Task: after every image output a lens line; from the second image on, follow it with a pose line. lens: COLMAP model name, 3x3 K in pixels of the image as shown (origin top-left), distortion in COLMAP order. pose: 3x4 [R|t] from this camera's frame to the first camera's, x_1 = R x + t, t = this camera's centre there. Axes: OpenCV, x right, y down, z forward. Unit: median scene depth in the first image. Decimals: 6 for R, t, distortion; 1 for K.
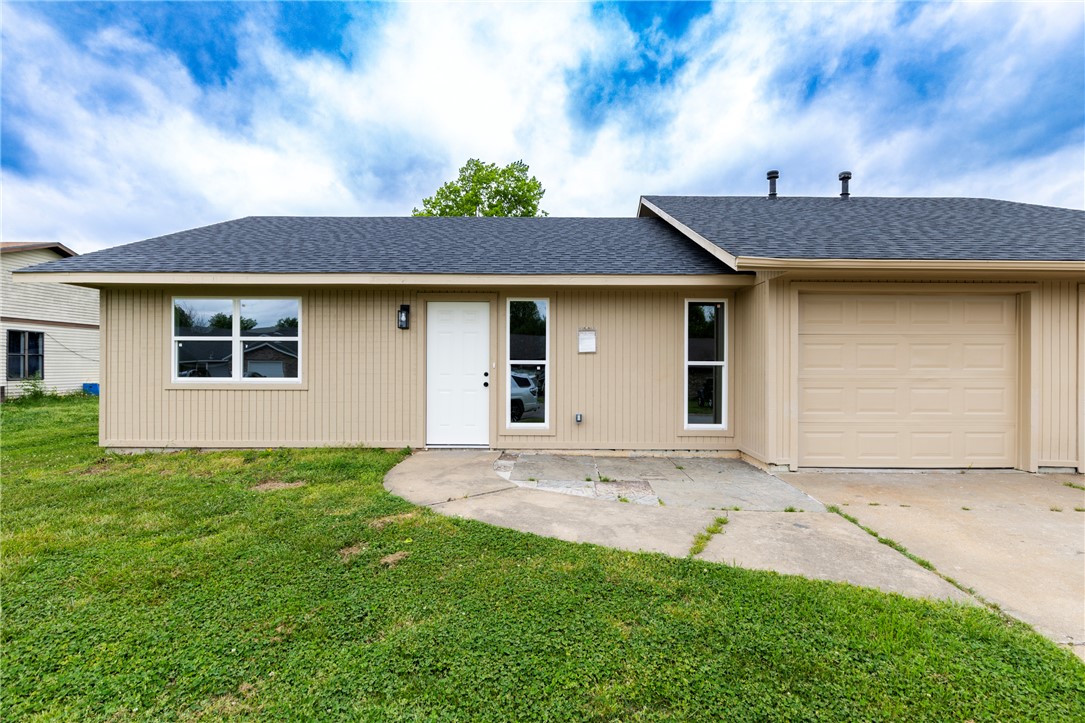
lens RADIAL K [[508.1, 0, 542.7], [0, 508.1, 350.8], [0, 0, 1]] dist [-0.005523, -0.000063]
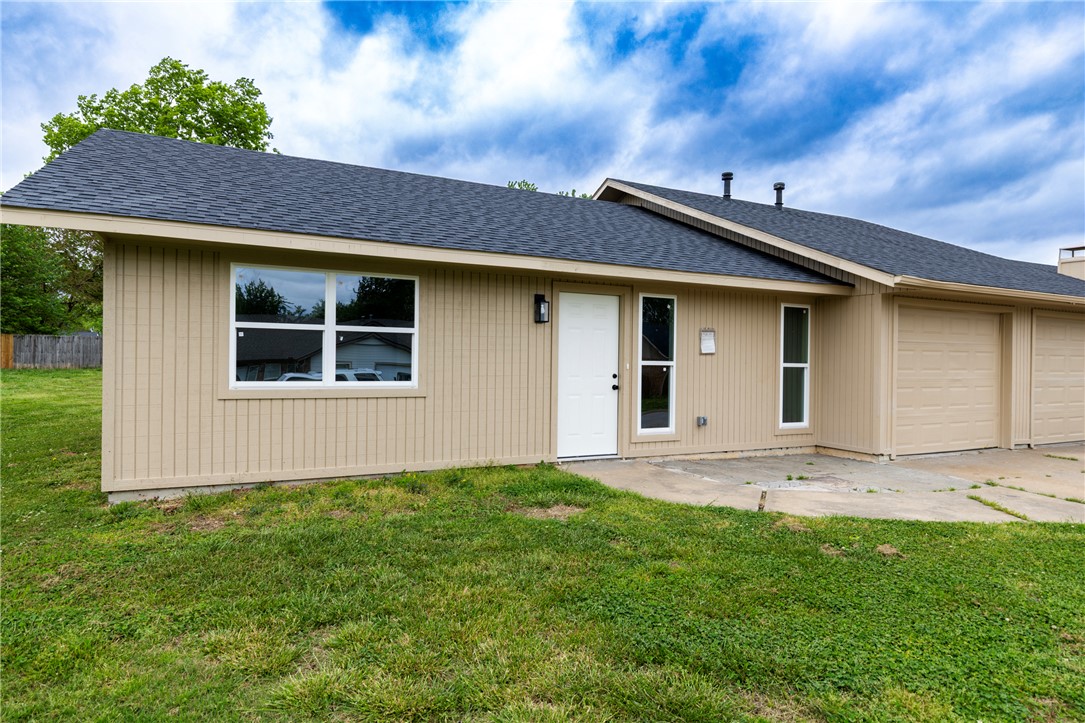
lens RADIAL K [[683.3, 0, 542.9], [0, 683.3, 368.0], [0, 0, 1]] dist [0.008669, 0.000140]
pose [[0.883702, 0.003765, 0.468034, -0.795262], [-0.021422, 0.999245, 0.032409, -0.004800], [-0.467559, -0.038666, 0.883116, -0.009470]]
